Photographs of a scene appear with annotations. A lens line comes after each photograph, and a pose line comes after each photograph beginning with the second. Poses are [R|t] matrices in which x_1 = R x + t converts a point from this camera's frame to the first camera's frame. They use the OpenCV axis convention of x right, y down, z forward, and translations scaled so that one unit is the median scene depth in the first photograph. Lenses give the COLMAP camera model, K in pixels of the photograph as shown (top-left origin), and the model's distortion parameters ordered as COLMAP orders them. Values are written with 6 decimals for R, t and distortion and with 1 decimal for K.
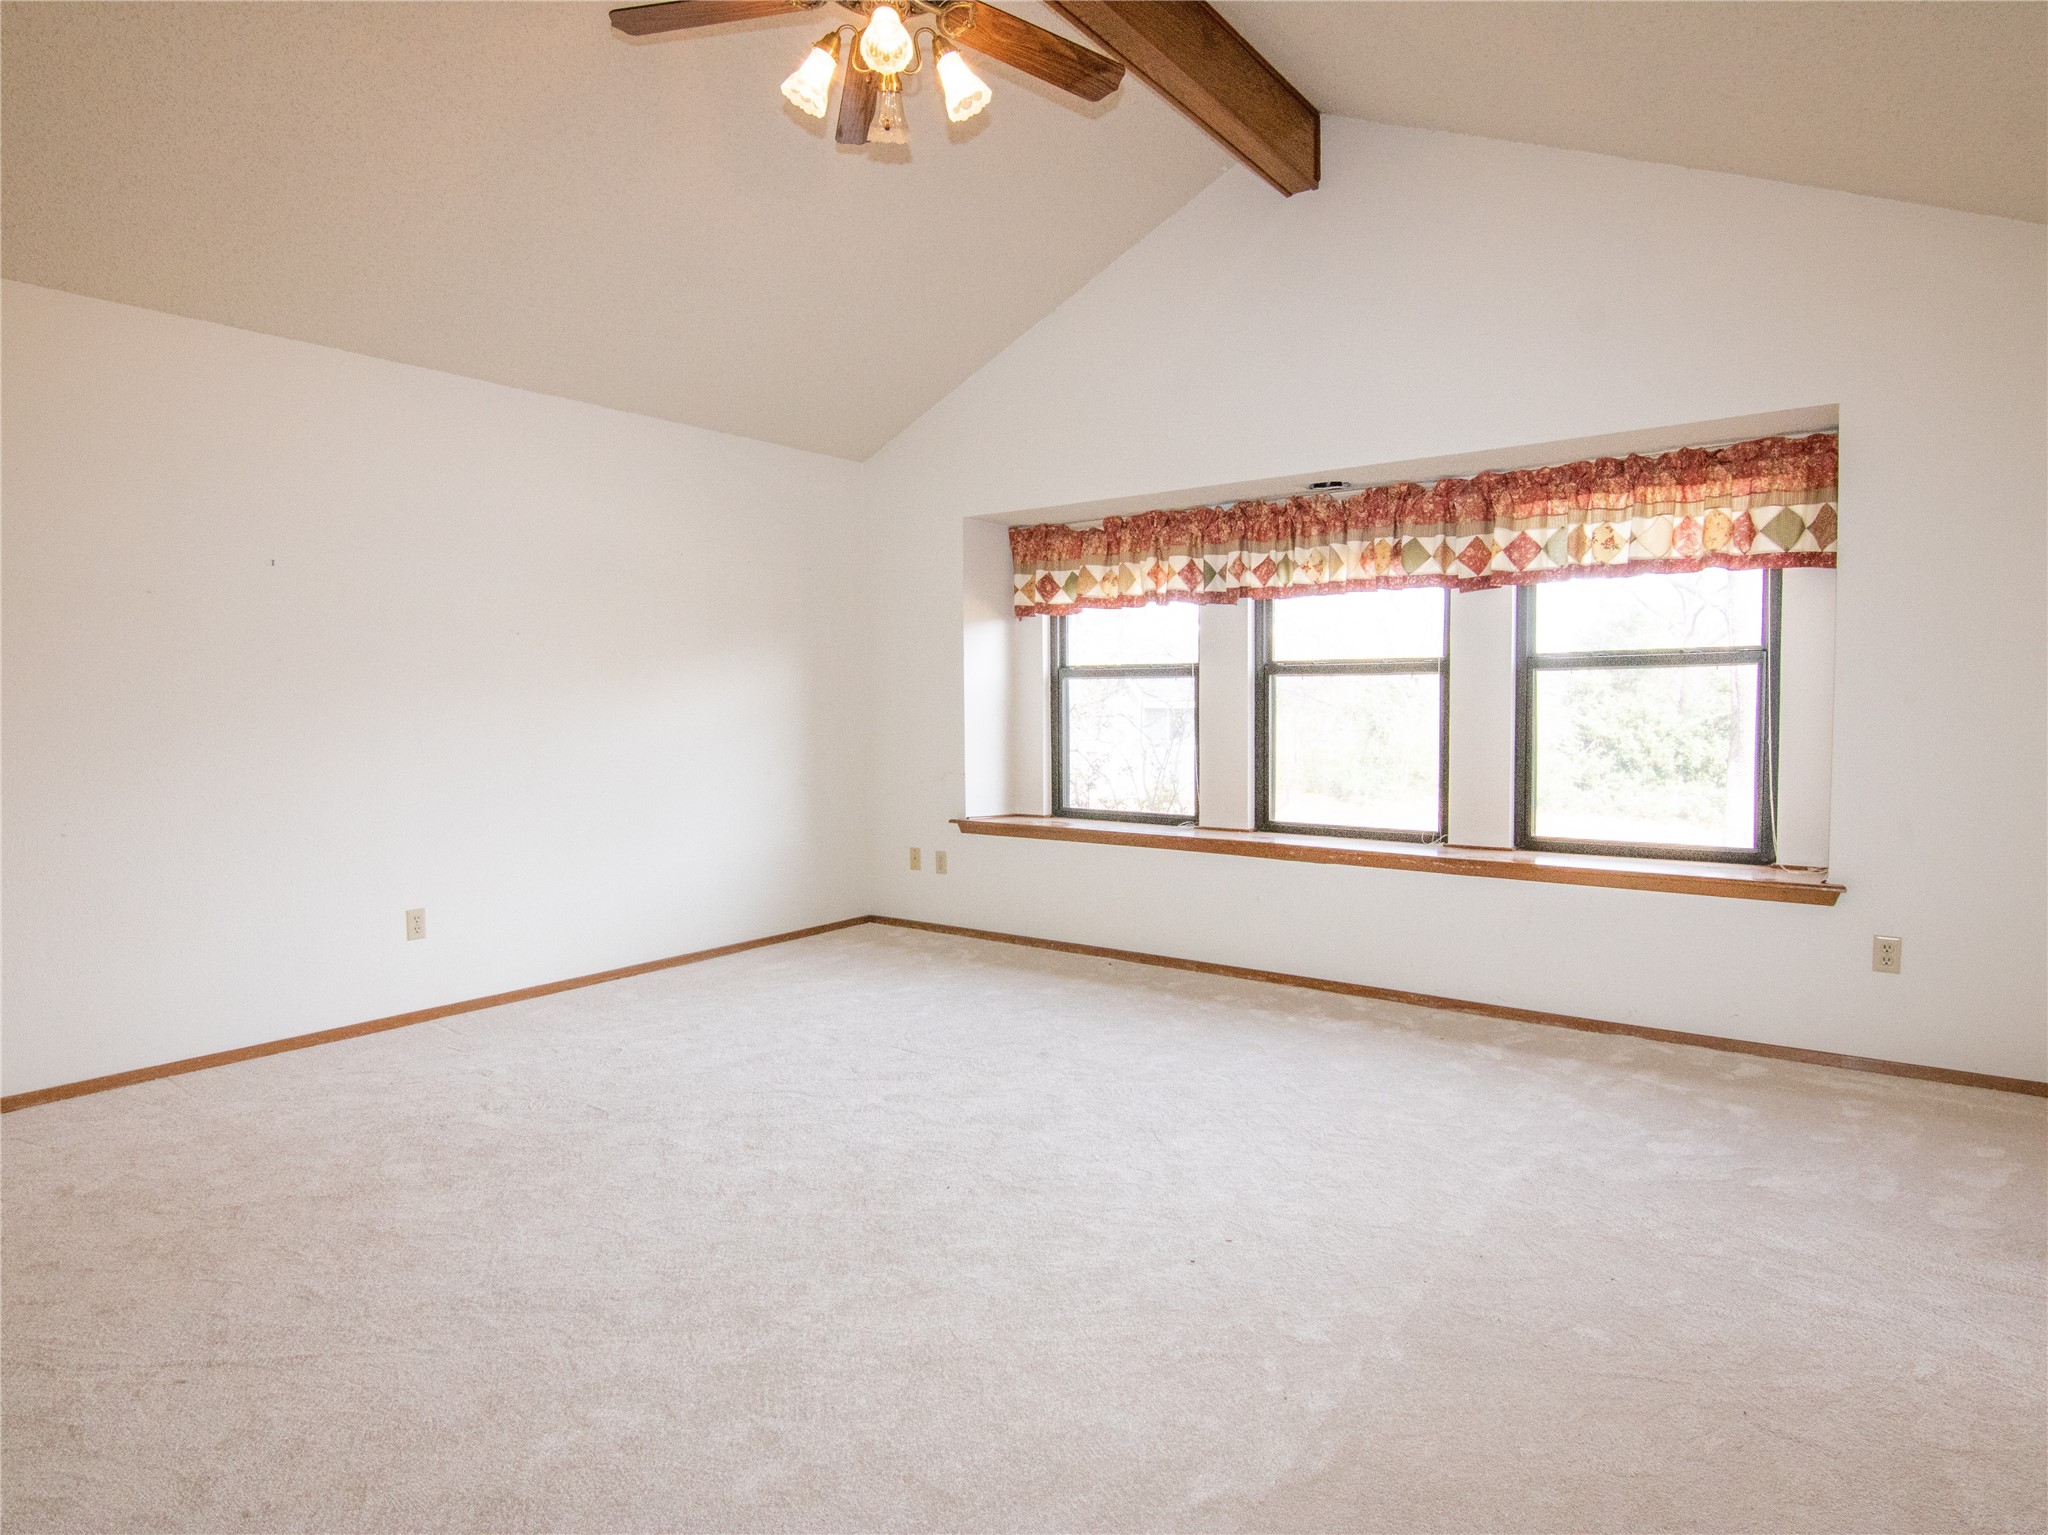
lens RADIAL K [[1164.7, 0, 1024.0], [0, 1164.7, 767.5], [0, 0, 1]] dist [-0.002558, -0.001429]
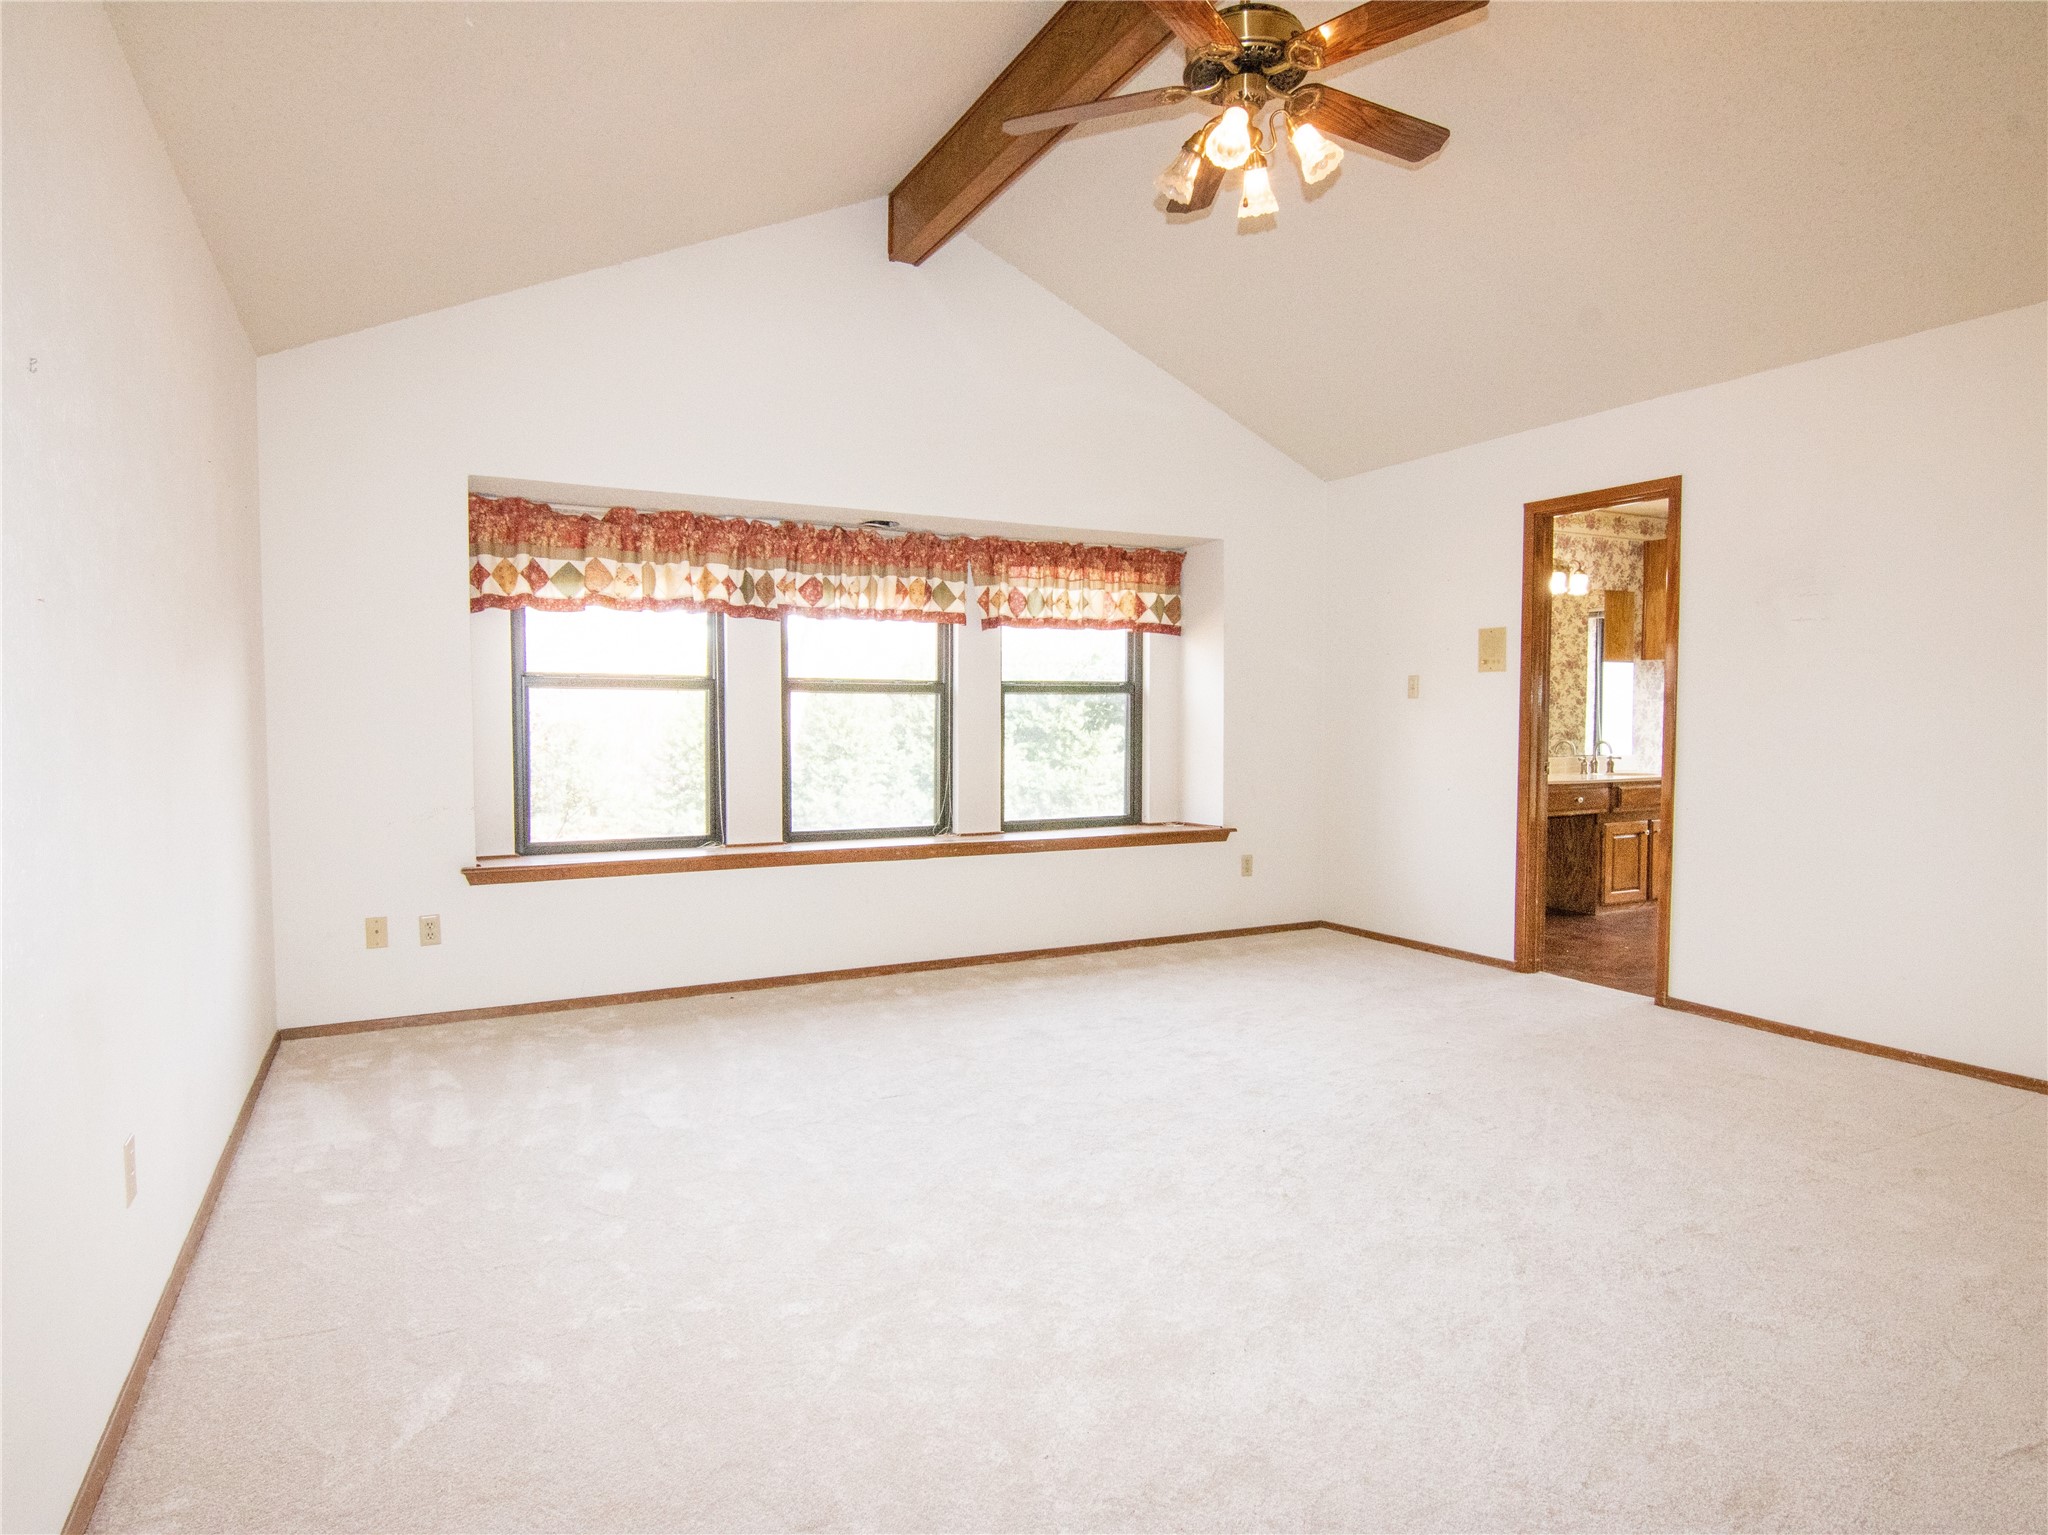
lens RADIAL K [[1026.0, 0, 1024.0], [0, 1026.0, 767.5], [0, 0, 1]] dist [-0.000829, -0.000136]
pose [[0.473137, -0.038408, 0.880151, -0.545550], [0.046584, 0.998742, 0.018541, -0.019408], [-0.879757, 0.032229, 0.474331, 0.414888]]
